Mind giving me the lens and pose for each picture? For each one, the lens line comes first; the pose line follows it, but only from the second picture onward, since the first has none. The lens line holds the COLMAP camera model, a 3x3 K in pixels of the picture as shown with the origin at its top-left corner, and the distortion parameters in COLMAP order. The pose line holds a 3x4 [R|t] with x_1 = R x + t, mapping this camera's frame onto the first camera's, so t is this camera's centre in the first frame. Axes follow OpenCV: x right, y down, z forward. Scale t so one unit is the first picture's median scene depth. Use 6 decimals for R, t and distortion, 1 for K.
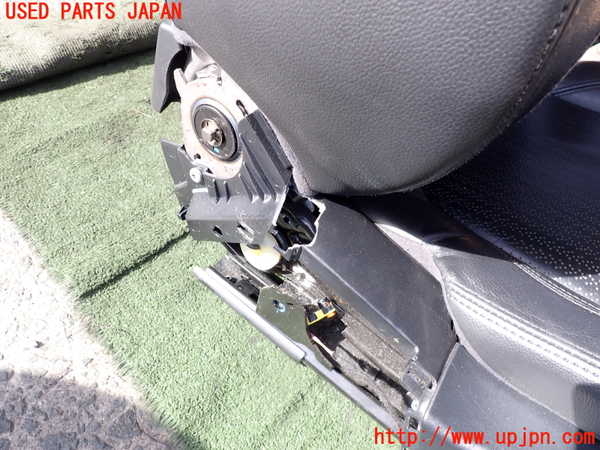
lens RADIAL K [[454.5, 0, 289.3], [0, 454.5, 224.7], [0, 0, 1]] dist [0.002054, 0.001629]
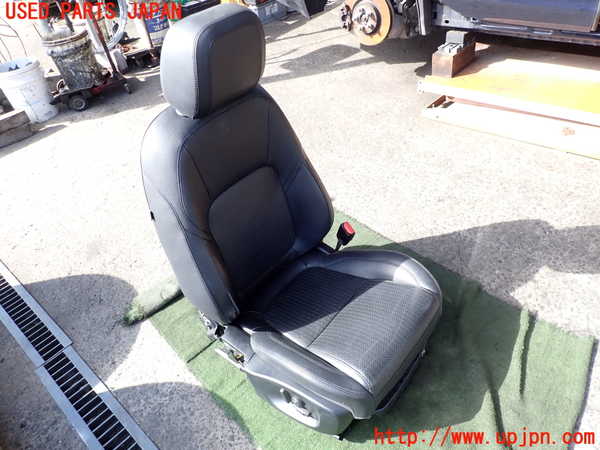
lens RADIAL K [[454.5, 0, 289.3], [0, 454.5, 224.7], [0, 0, 1]] dist [0.002054, 0.001629]
pose [[0.910295, -0.269853, -0.313914, 1.859501], [0.199945, 0.950617, -0.237380, 0.145388], [0.362470, 0.153320, 0.919298, -2.400064]]
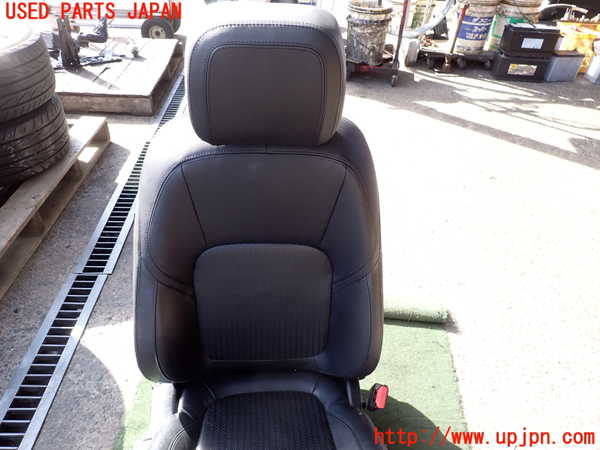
lens RADIAL K [[447.4, 0, 296.3], [0, 447.4, 224.8], [0, 0, 1]] dist [0.006461, 0.002252]
pose [[0.637657, 0.250039, -0.728612, 2.360564], [-0.500638, 0.853378, -0.145287, -0.860881], [0.585454, 0.457413, 0.669341, -1.018854]]
